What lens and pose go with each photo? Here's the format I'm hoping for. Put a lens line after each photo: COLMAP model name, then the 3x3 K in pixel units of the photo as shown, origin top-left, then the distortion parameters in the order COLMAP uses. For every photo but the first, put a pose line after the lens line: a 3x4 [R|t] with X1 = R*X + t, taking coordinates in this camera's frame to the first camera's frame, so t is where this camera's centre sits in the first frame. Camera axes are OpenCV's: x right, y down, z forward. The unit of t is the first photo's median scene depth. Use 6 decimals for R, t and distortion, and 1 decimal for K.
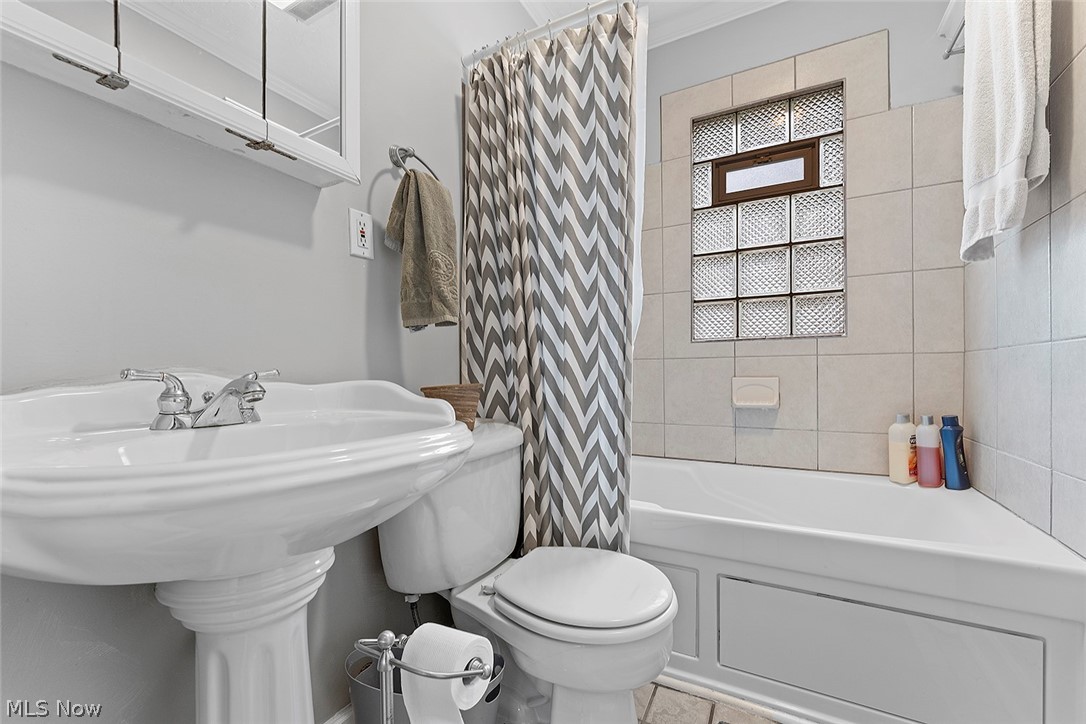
lens RADIAL K [[433.5, 0, 536.2], [0, 433.5, 377.0], [0, 0, 1]] dist [-0.002102, 0.000218]
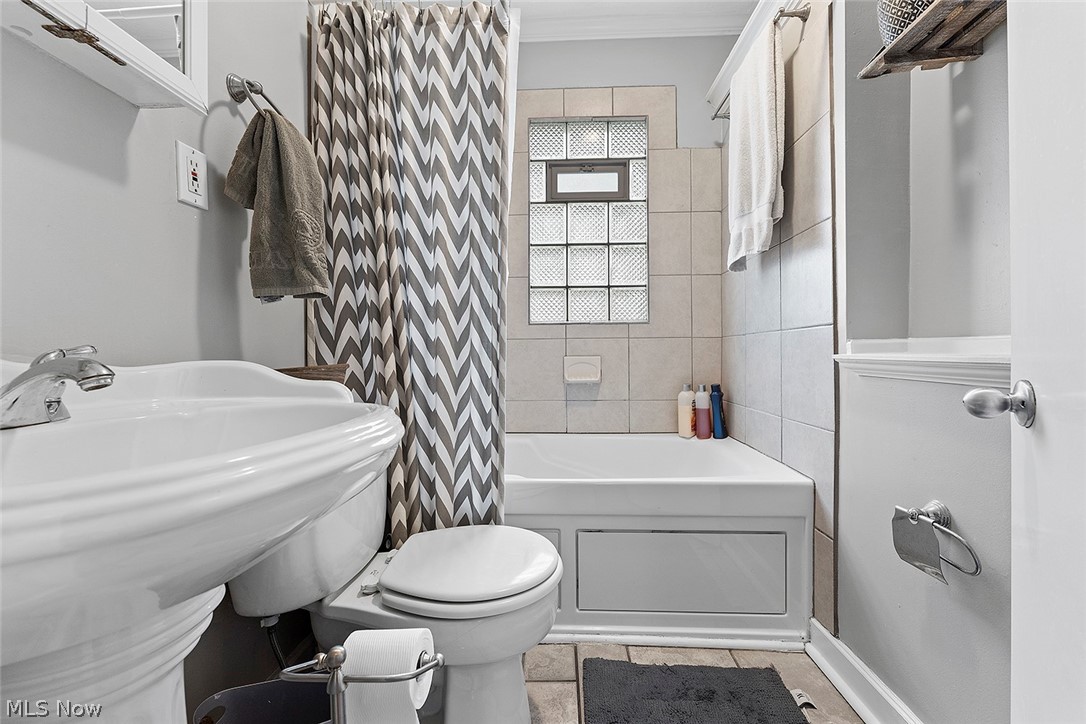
lens RADIAL K [[433.5, 0, 535.5], [0, 433.5, 355.6], [0, 0, 1]] dist [-0.002102, 0.000218]
pose [[0.905477, -0.003131, 0.424383, -0.154916], [0.005185, 0.999980, -0.003686, 0.003134], [-0.424363, 0.005538, 0.905475, 0.018617]]
